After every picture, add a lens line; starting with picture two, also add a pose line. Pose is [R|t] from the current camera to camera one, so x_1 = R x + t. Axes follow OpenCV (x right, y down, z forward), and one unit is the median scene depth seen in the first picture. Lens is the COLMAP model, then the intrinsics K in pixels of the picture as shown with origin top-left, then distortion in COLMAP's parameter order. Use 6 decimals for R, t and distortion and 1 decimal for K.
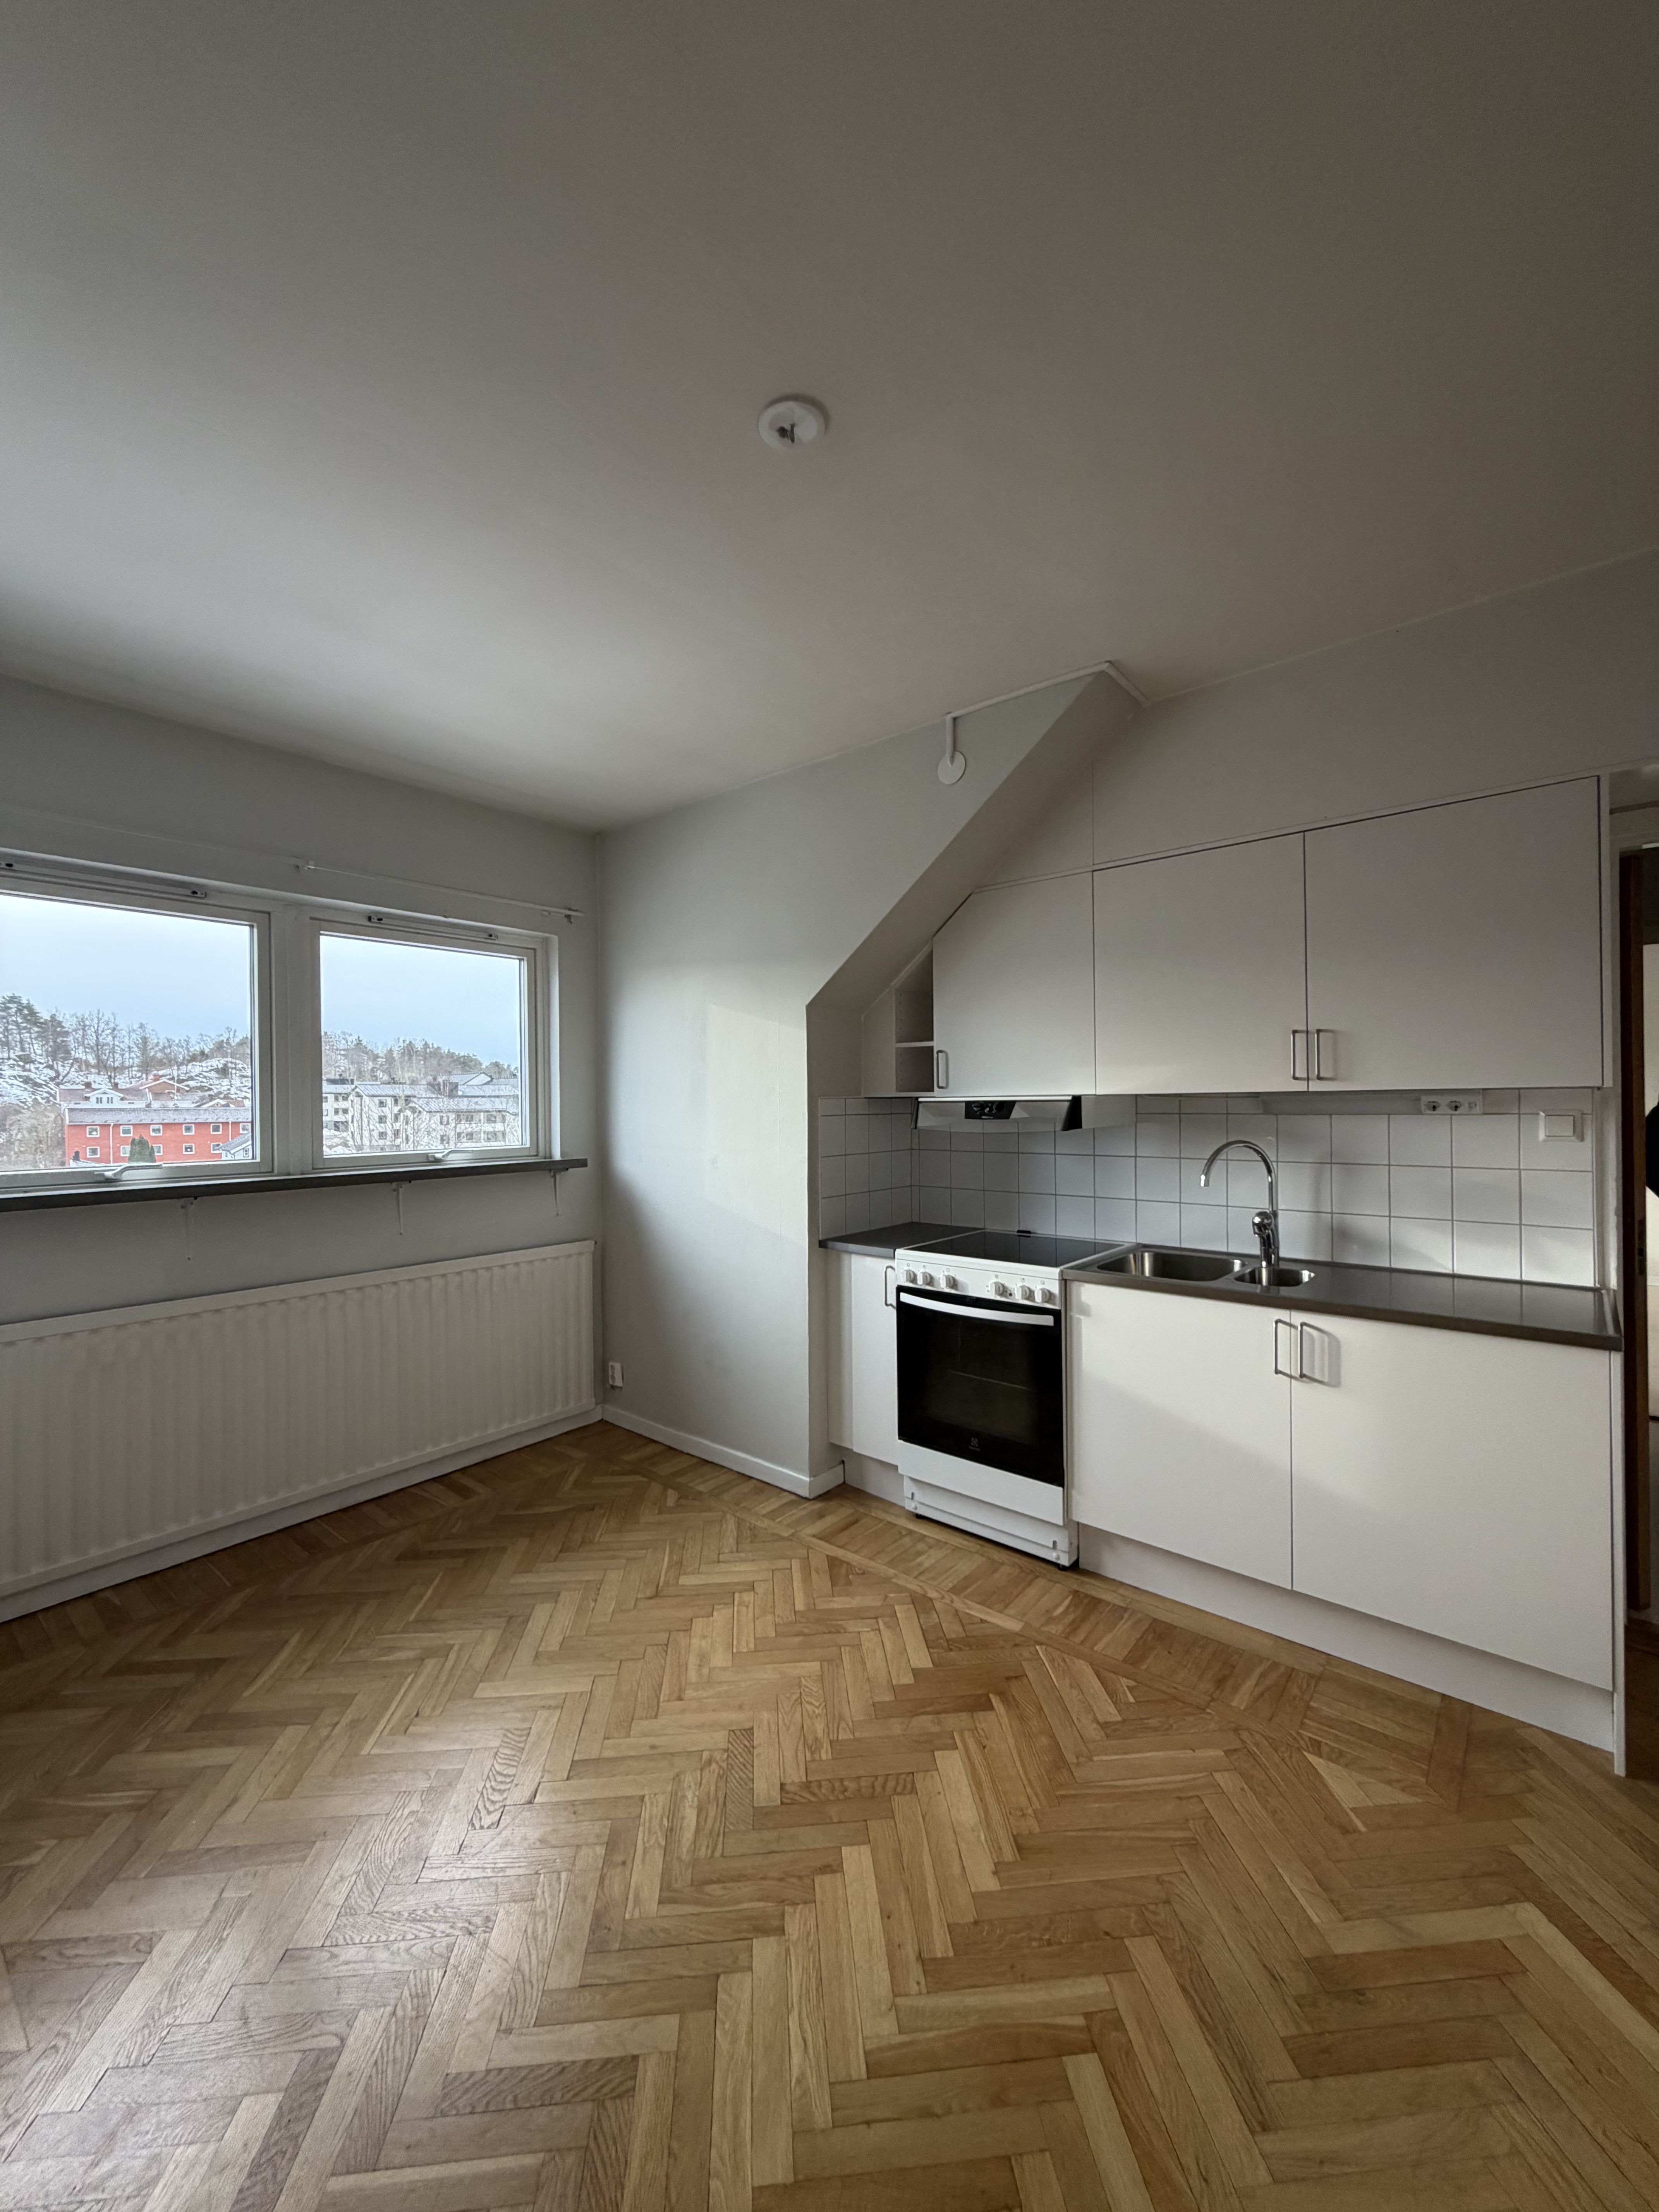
lens RADIAL K [[871.3, 0, 829.5], [0, 871.3, 1106.0], [0, 0, 1]] dist [-0.008085, -0.000328]
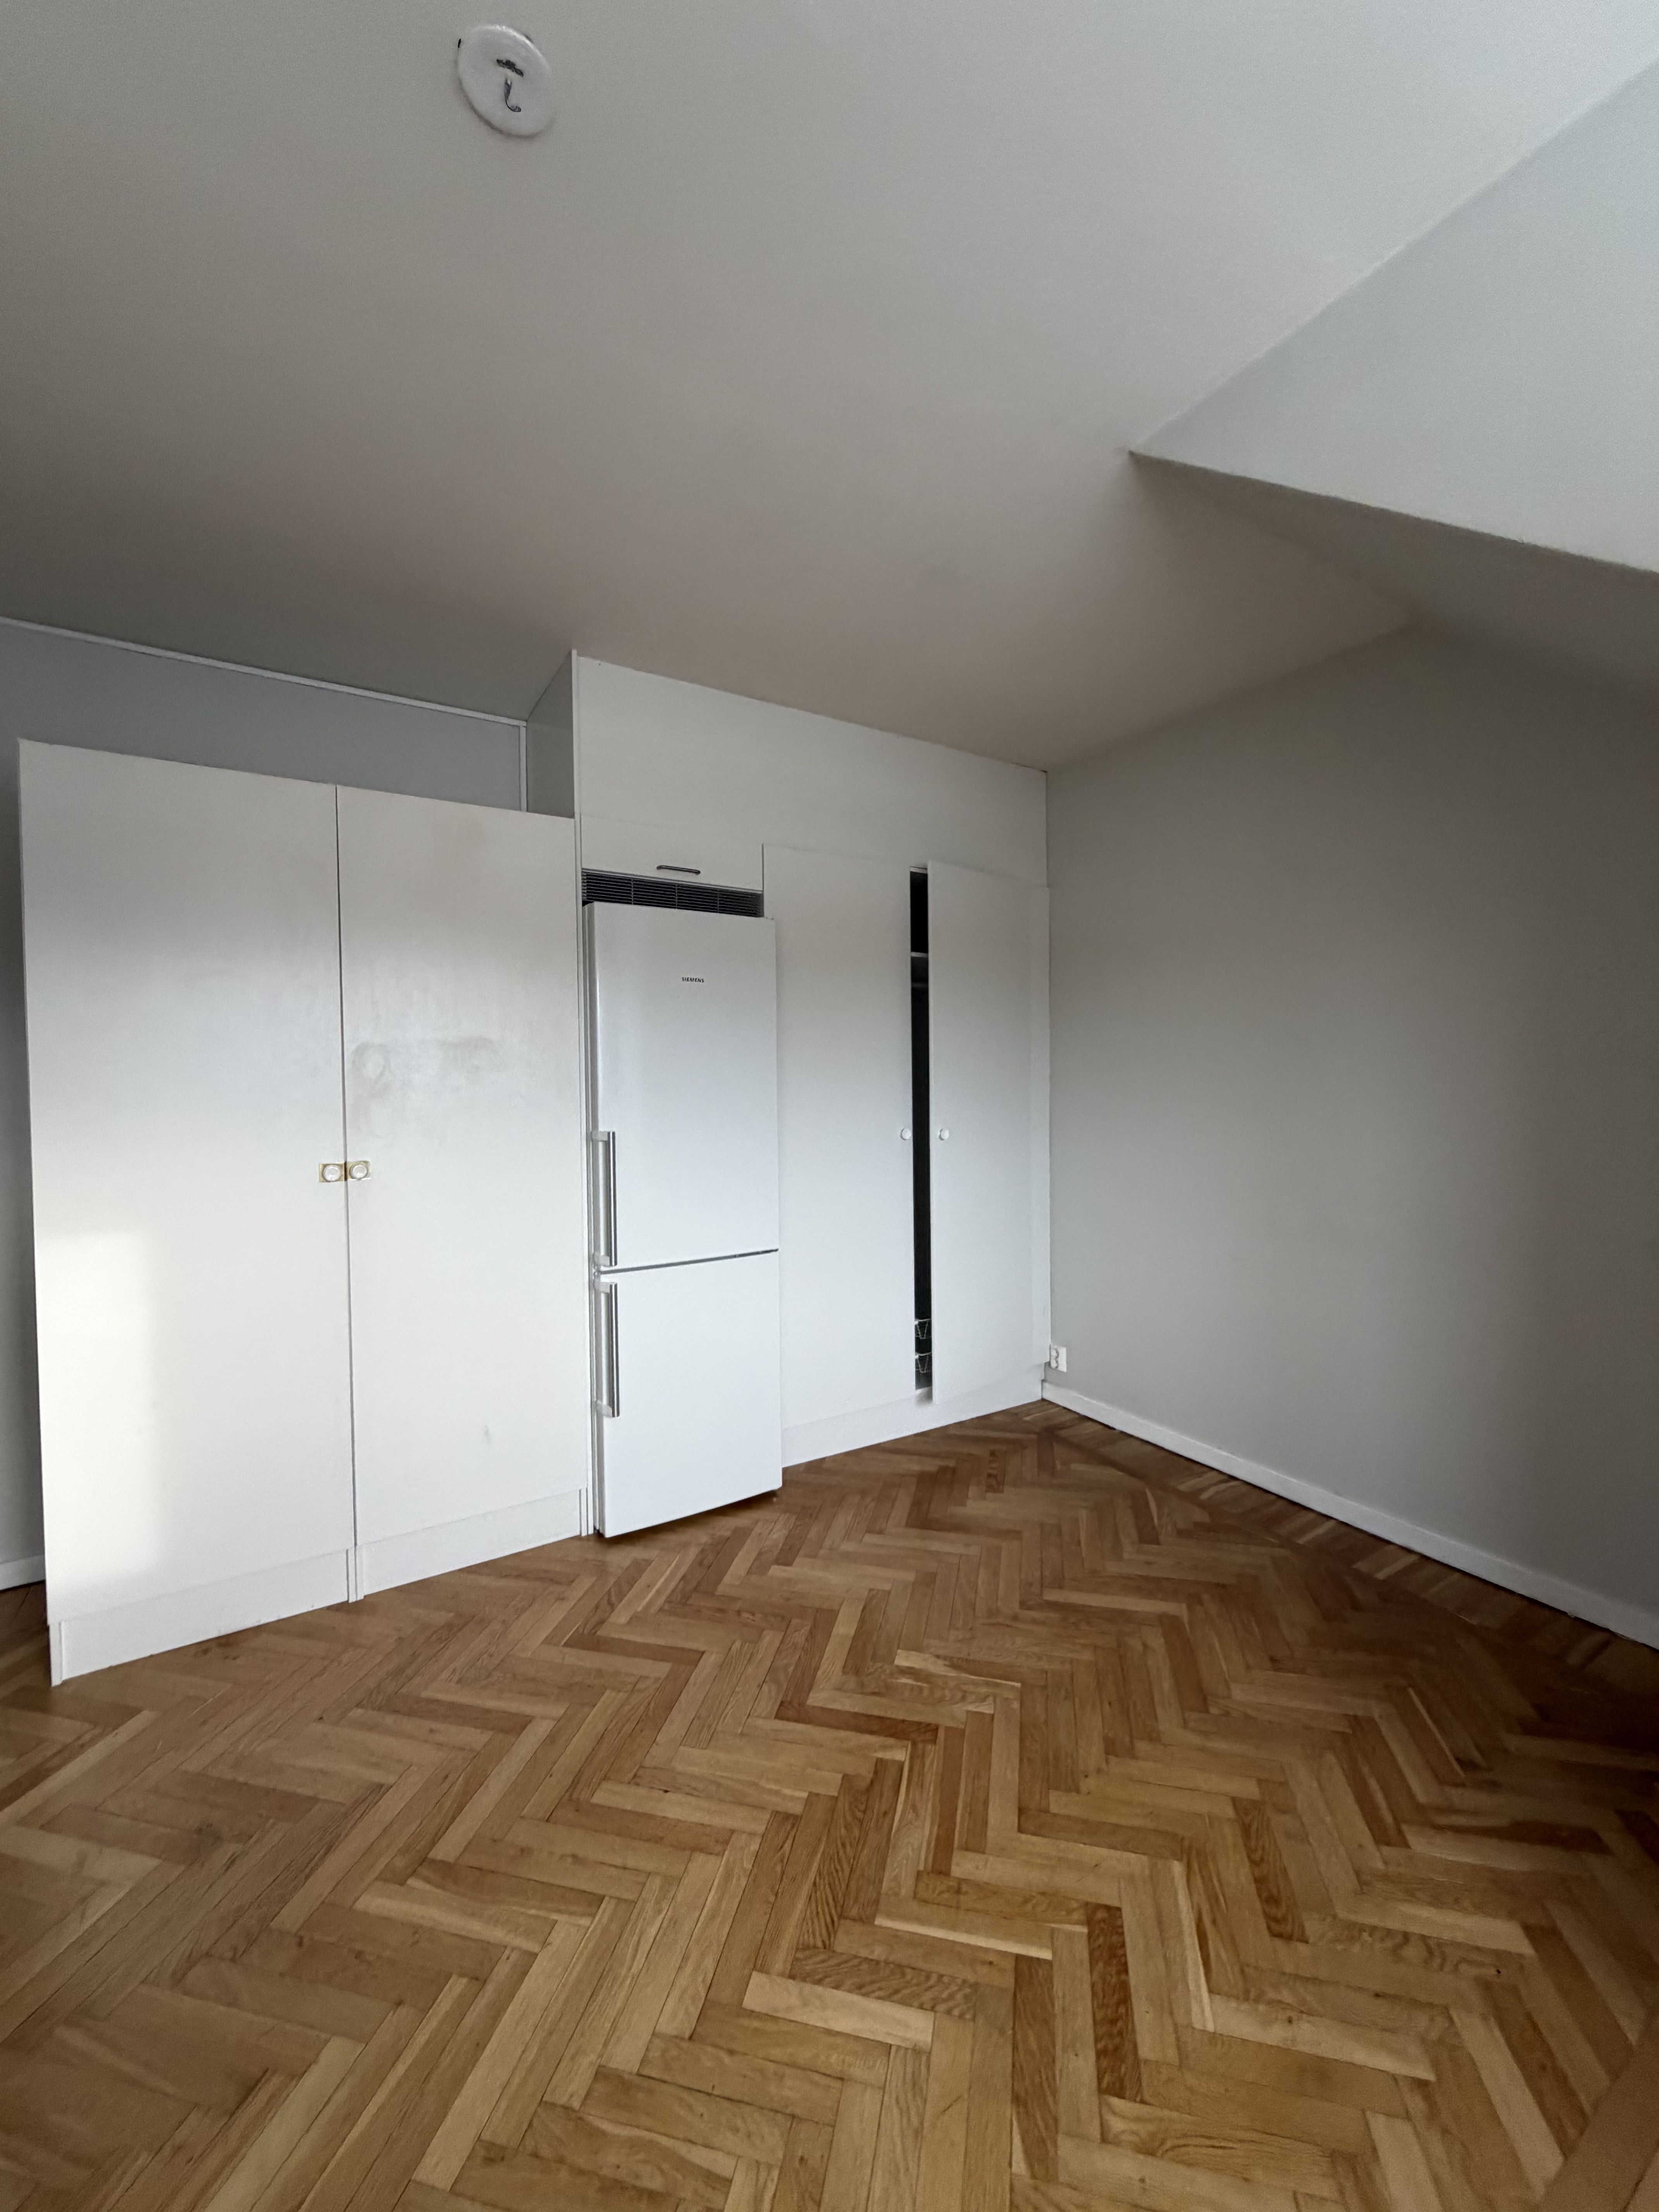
lens RADIAL K [[892.5, 0, 829.5], [0, 892.5, 1106.0], [0, 0, 1]] dist [-0.003135, -0.000202]
pose [[-0.949744, 0.013107, 0.312754, -0.258551], [0.020718, 0.999564, 0.021023, 0.023368], [-0.312342, 0.026446, -0.949601, 0.830130]]
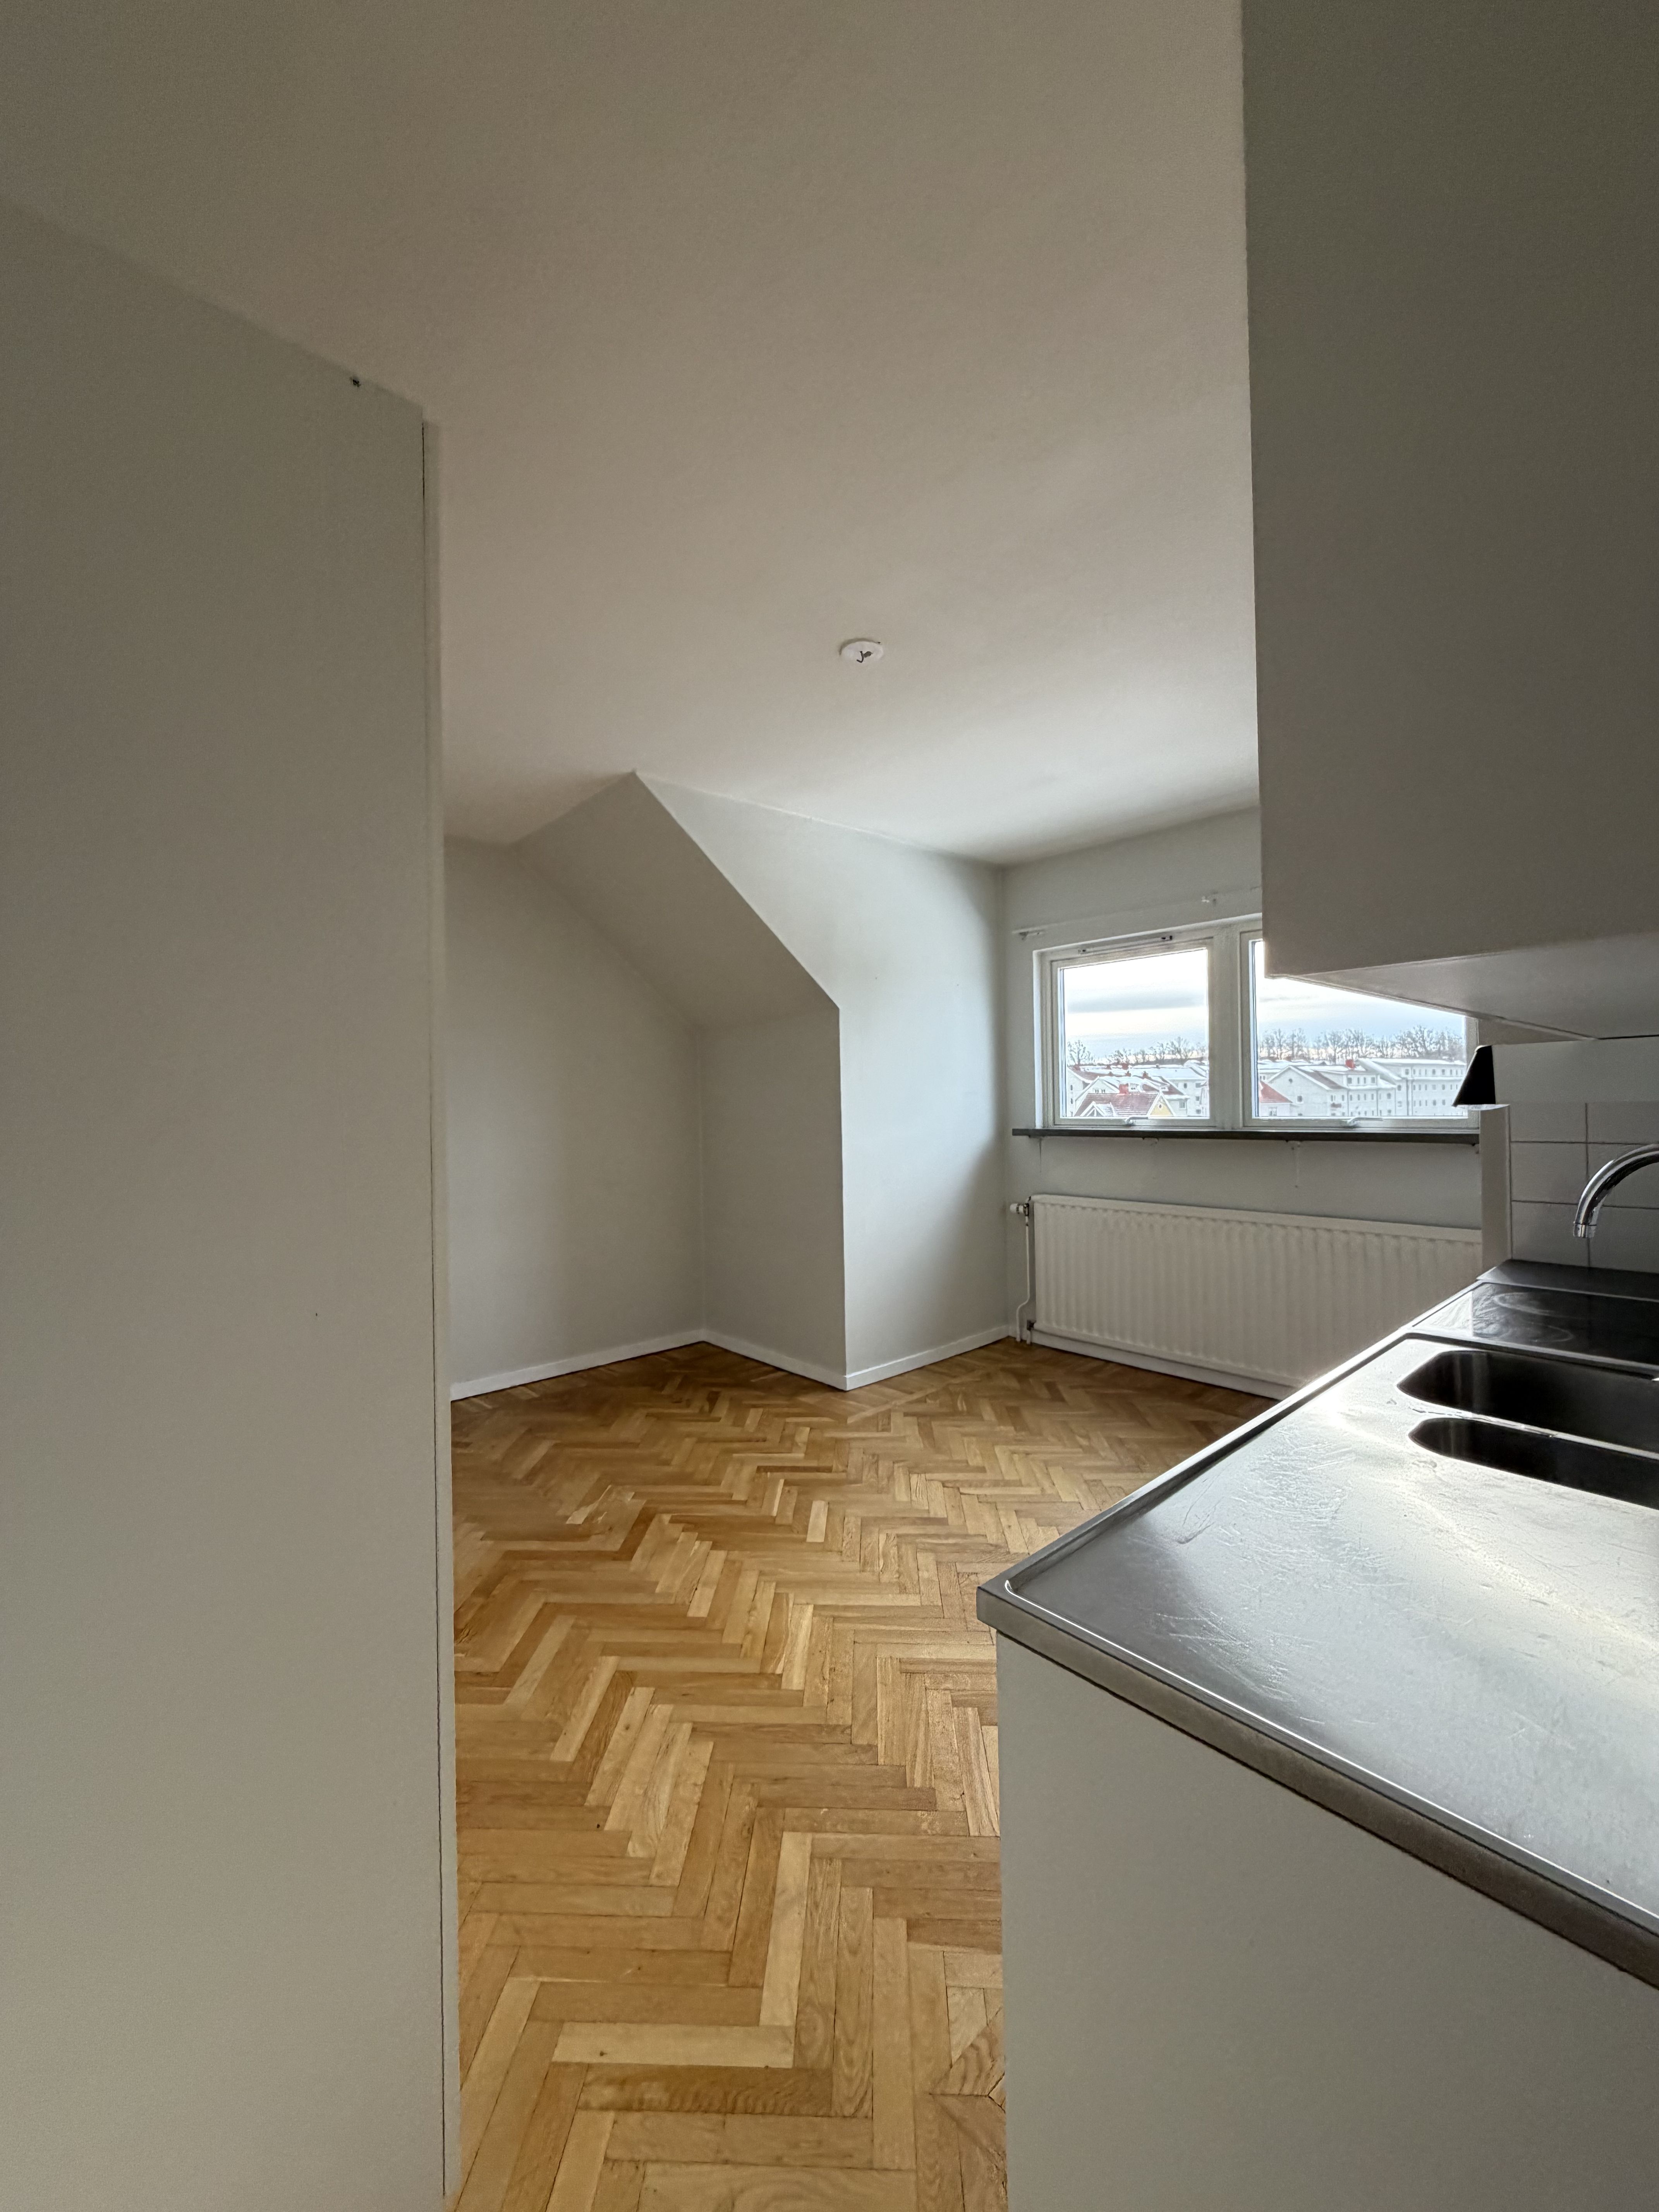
lens RADIAL K [[871.3, 0, 829.5], [0, 871.3, 1106.0], [0, 0, 1]] dist [-0.008085, -0.000328]
pose [[-0.139141, 0.026627, -0.989915, 0.800883], [0.024974, 0.999415, 0.023372, -0.003937], [0.989958, -0.021470, -0.139725, 0.587536]]
